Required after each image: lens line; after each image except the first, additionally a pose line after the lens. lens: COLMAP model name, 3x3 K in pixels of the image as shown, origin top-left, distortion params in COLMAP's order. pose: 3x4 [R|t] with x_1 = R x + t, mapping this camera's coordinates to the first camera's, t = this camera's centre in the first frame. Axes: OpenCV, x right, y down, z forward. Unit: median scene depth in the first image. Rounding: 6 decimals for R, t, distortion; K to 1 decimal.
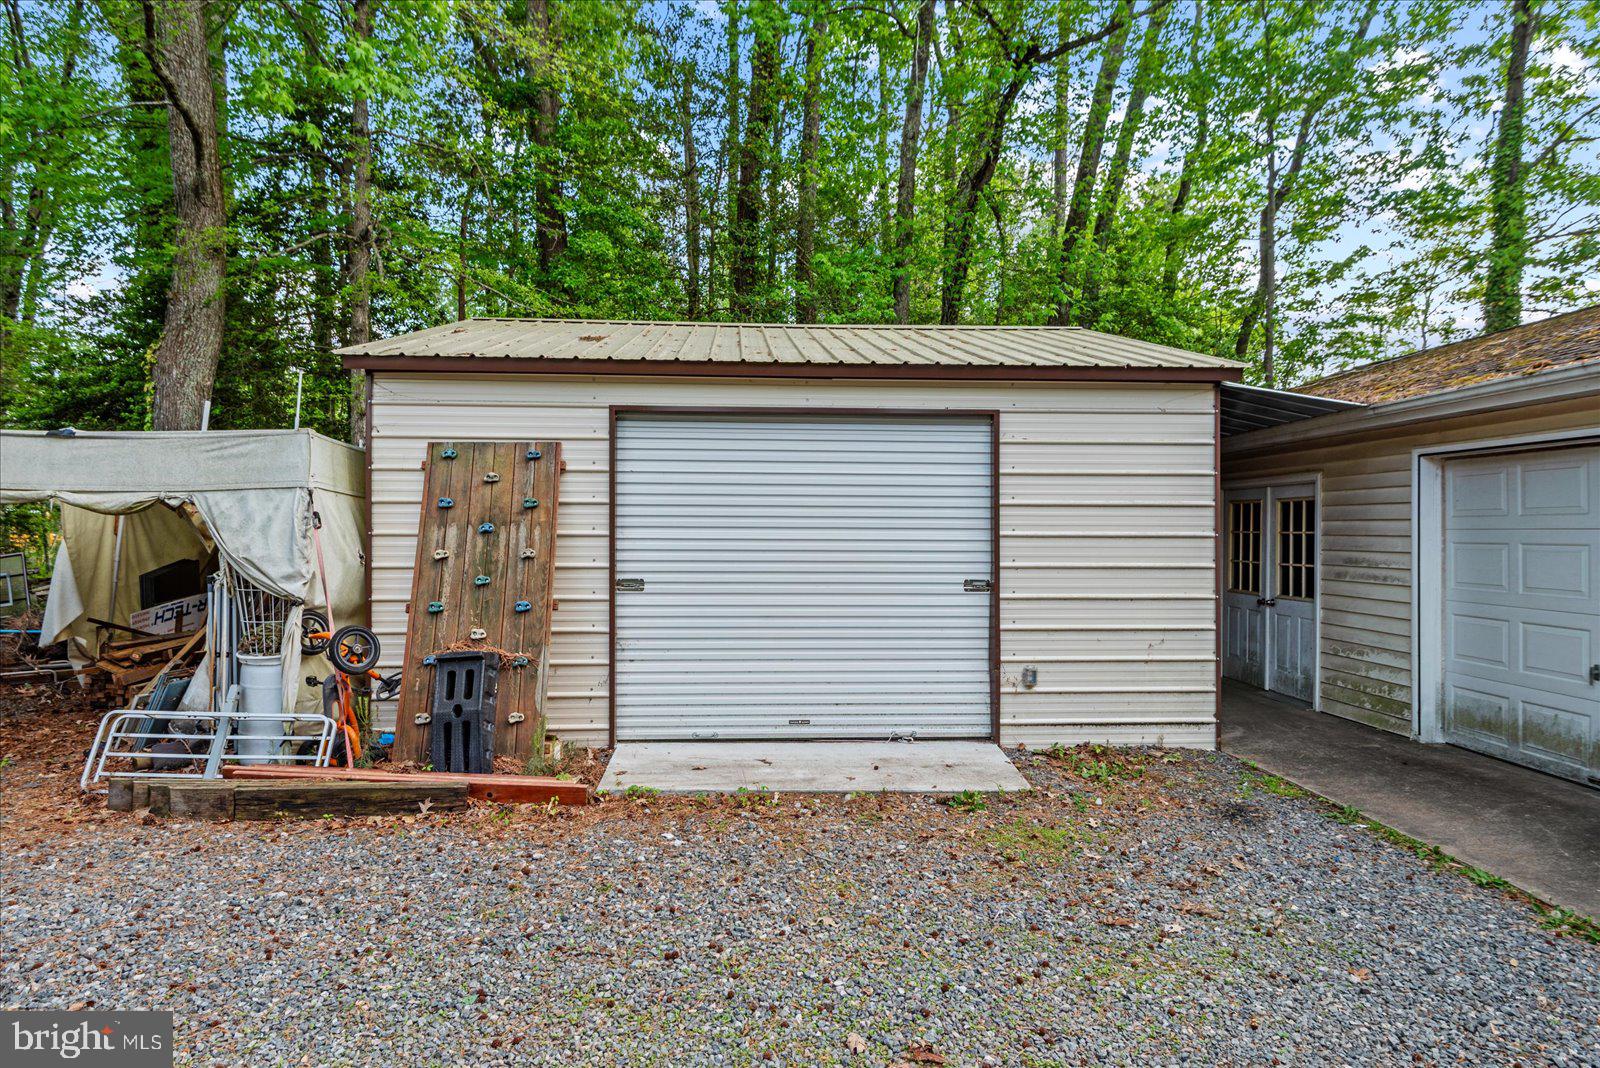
lens RADIAL K [[855.1, 0, 791.5], [0, 855.1, 516.0], [0, 0, 1]] dist [0.042713, -0.015424]
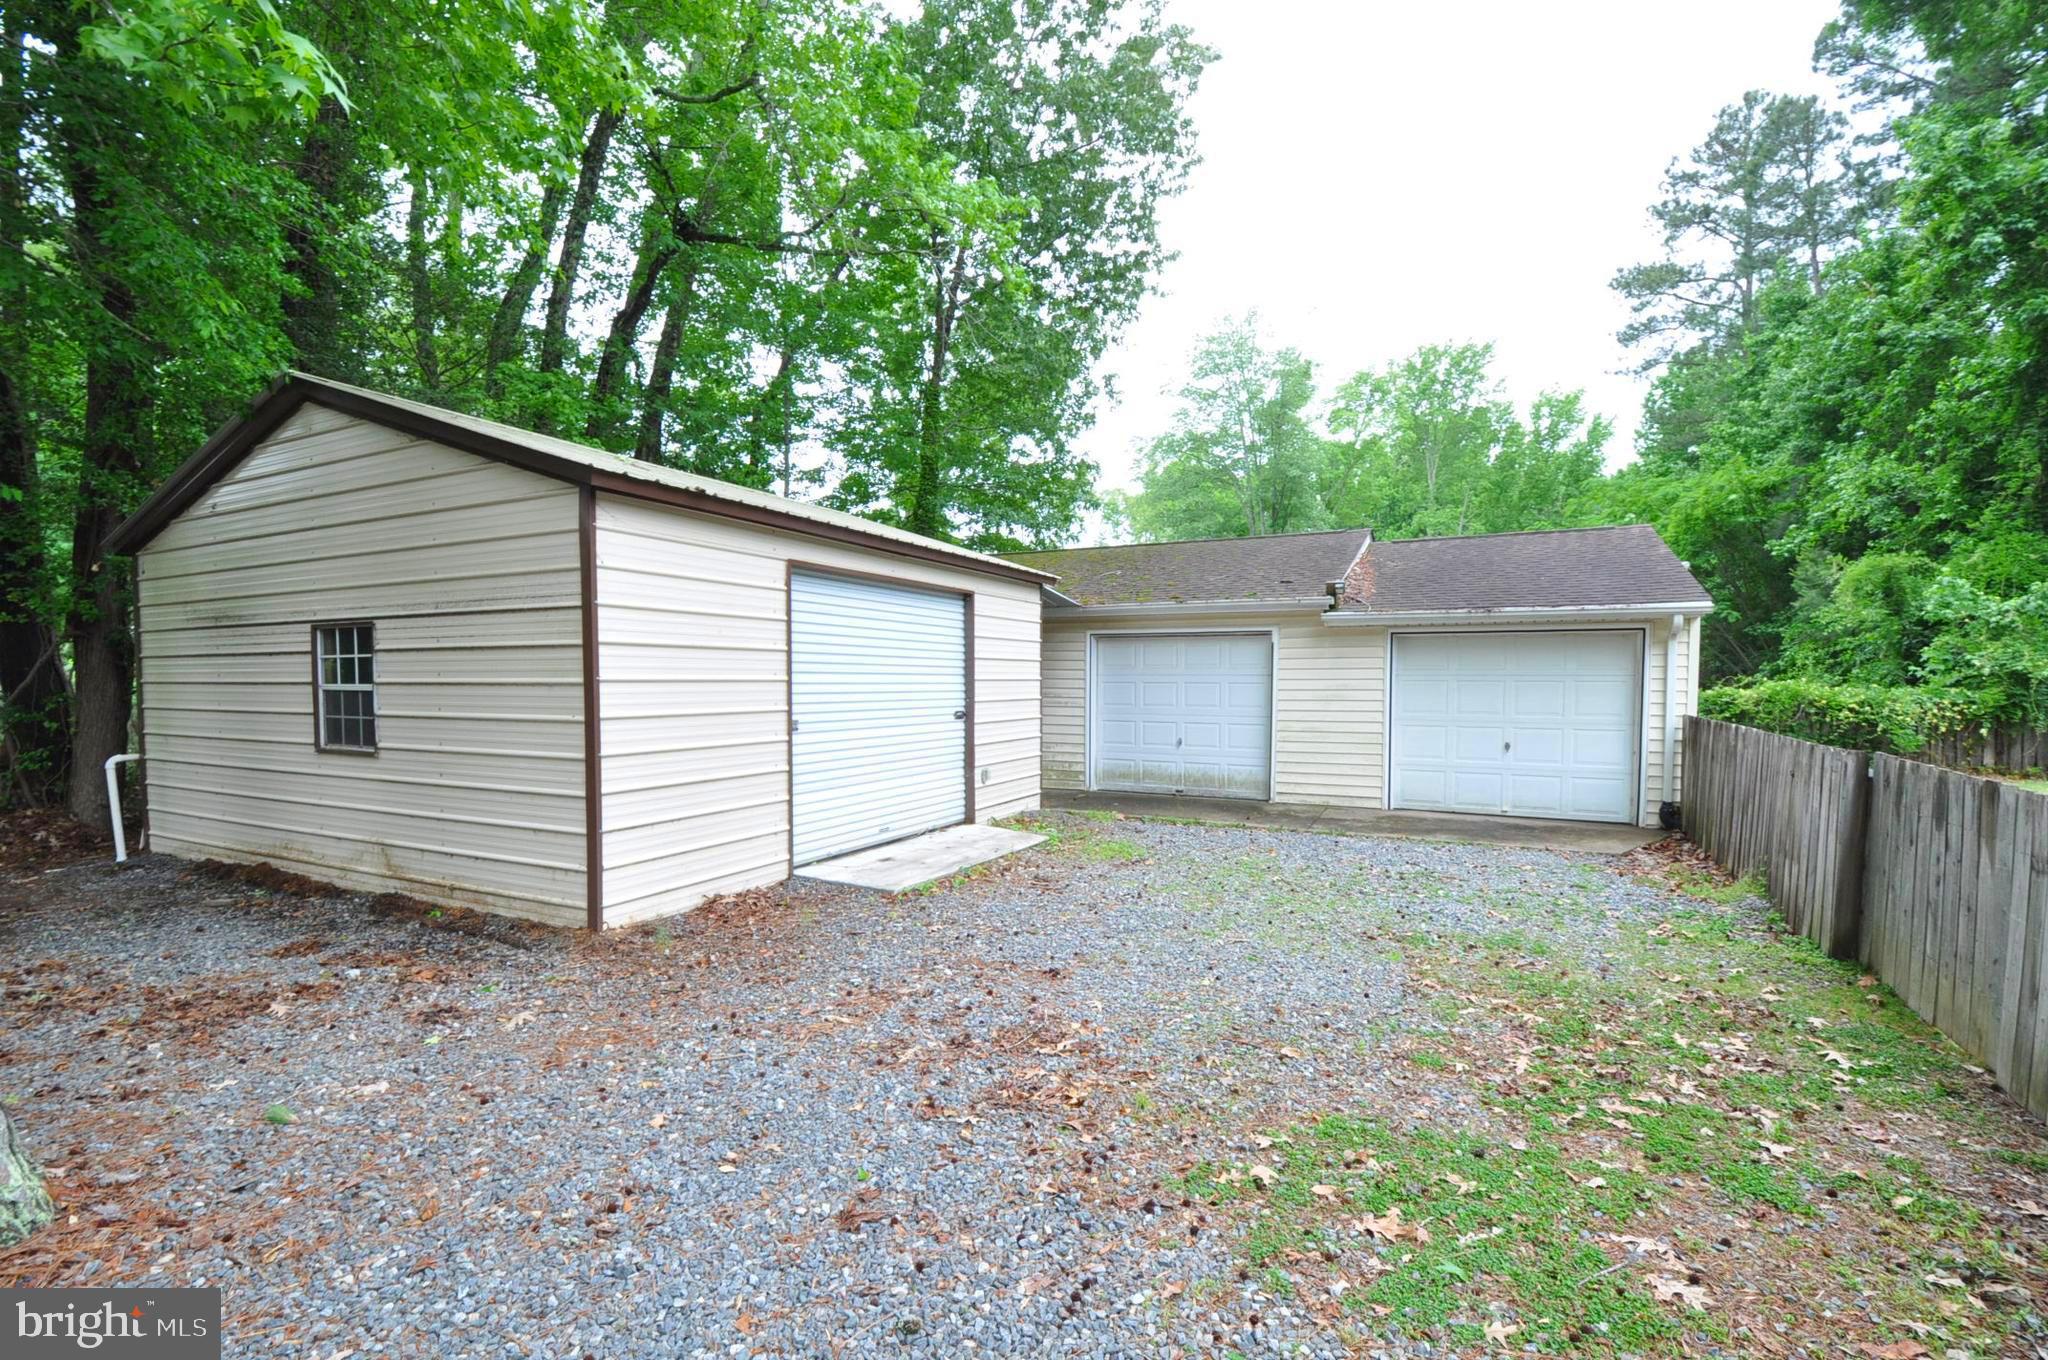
lens RADIAL K [[887.6, 0, 1022.3], [0, 887.6, 691.3], [0, 0, 1]] dist [0.028180, -0.015934]
pose [[0.504416, -0.014661, 0.863336, -0.981689], [-0.006118, 0.999770, 0.020553, 0.011045], [-0.863439, -0.015649, 0.504210, 0.175612]]
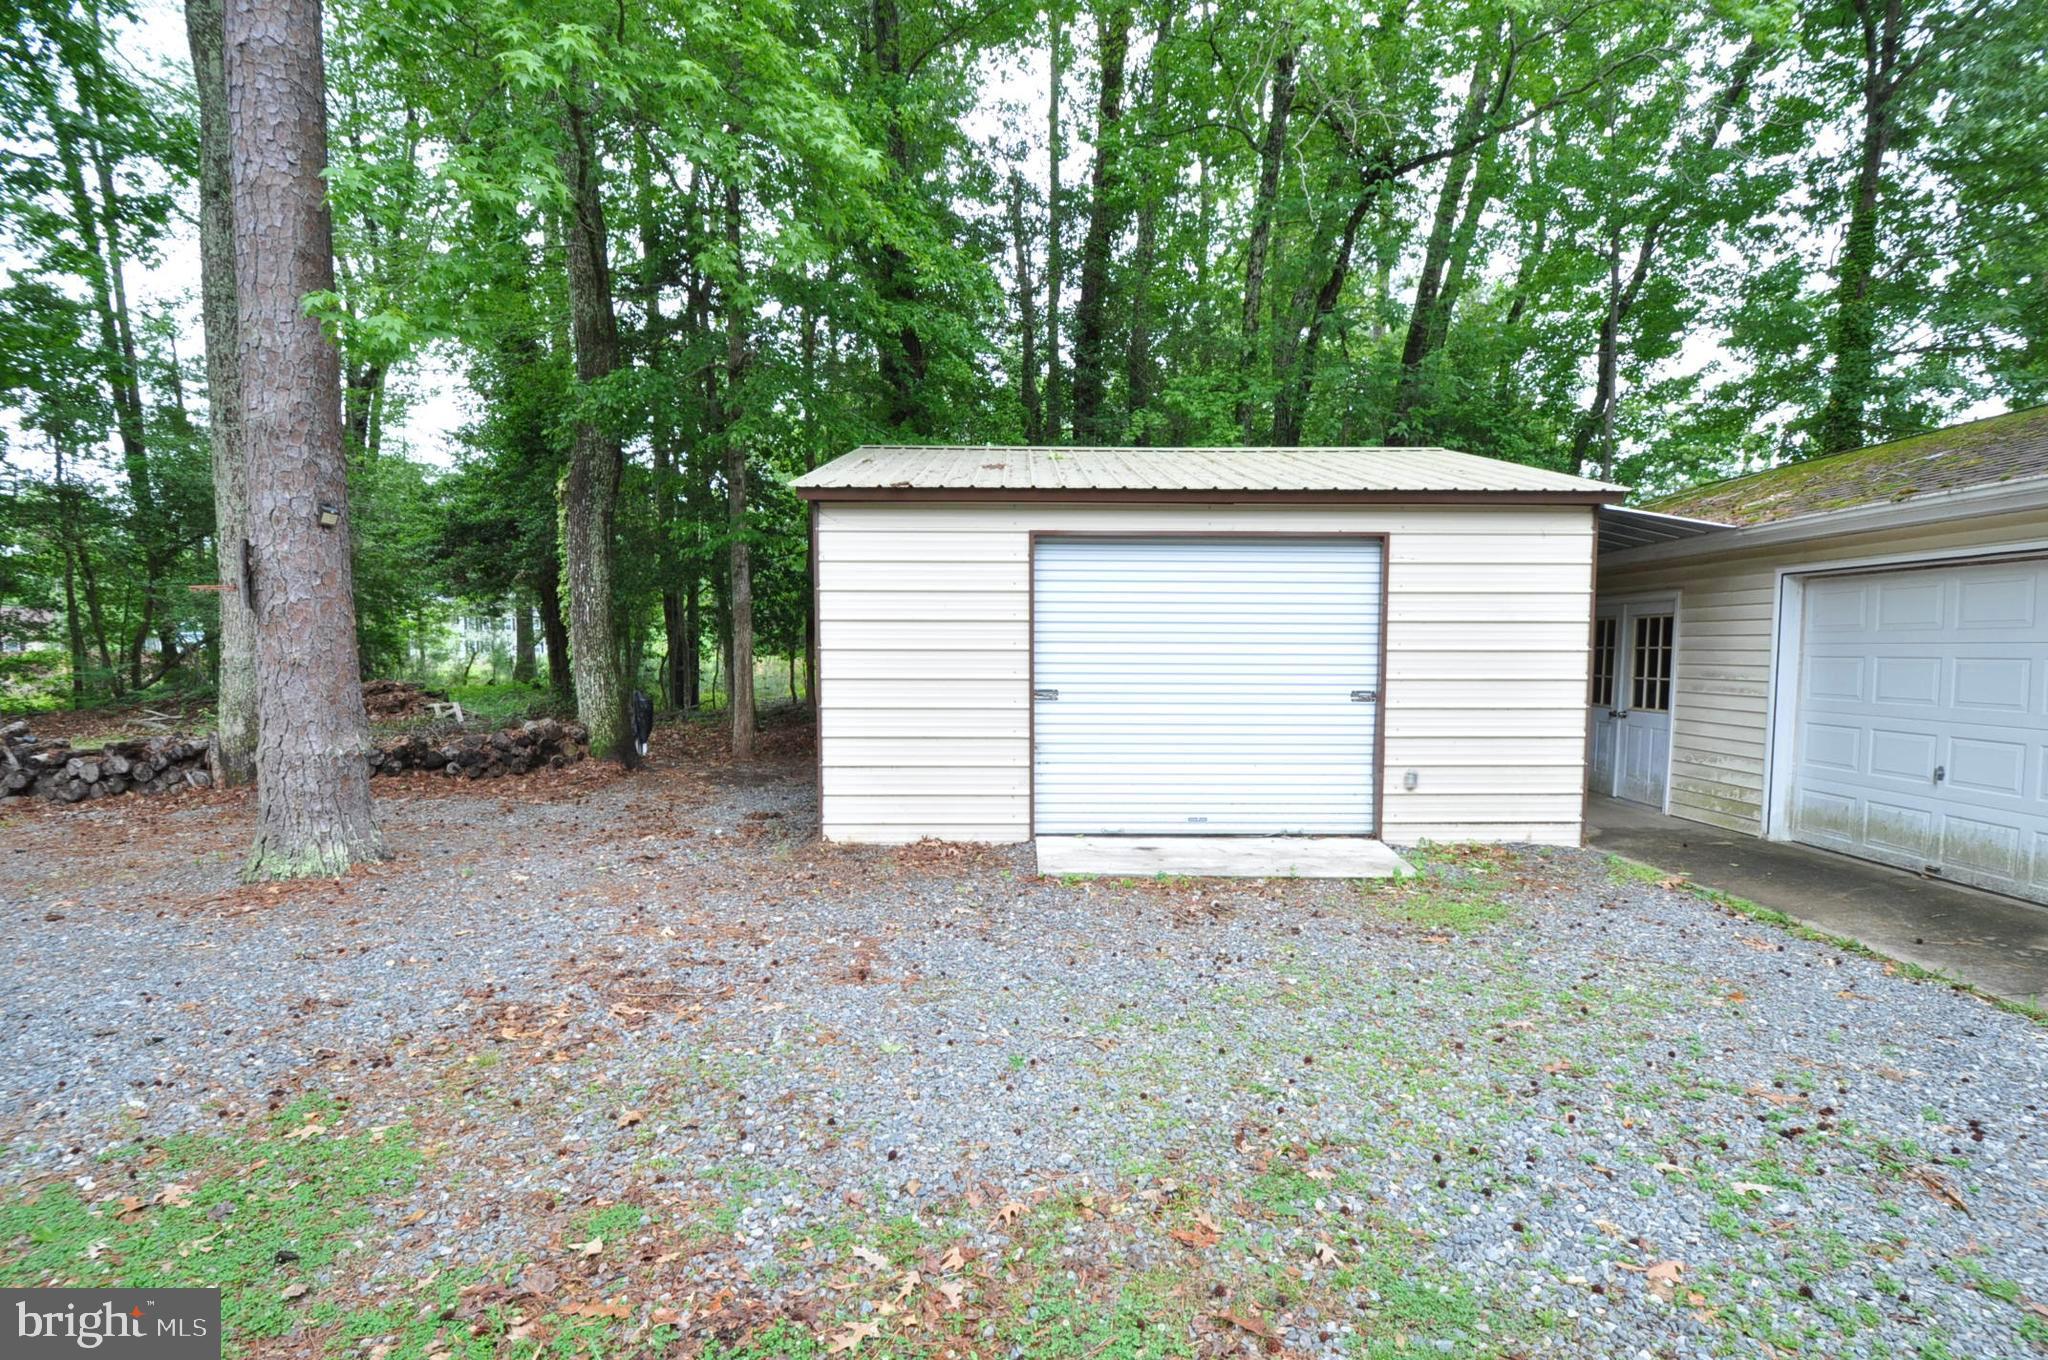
lens RADIAL K [[887.6, 0, 1022.3], [0, 887.6, 691.3], [0, 0, 1]] dist [0.028180, -0.015934]
pose [[0.999588, 0.001192, -0.028683, -0.181256], [0.000540, 0.998181, 0.060279, 0.006825], [0.028703, -0.060269, 0.997769, -0.134980]]
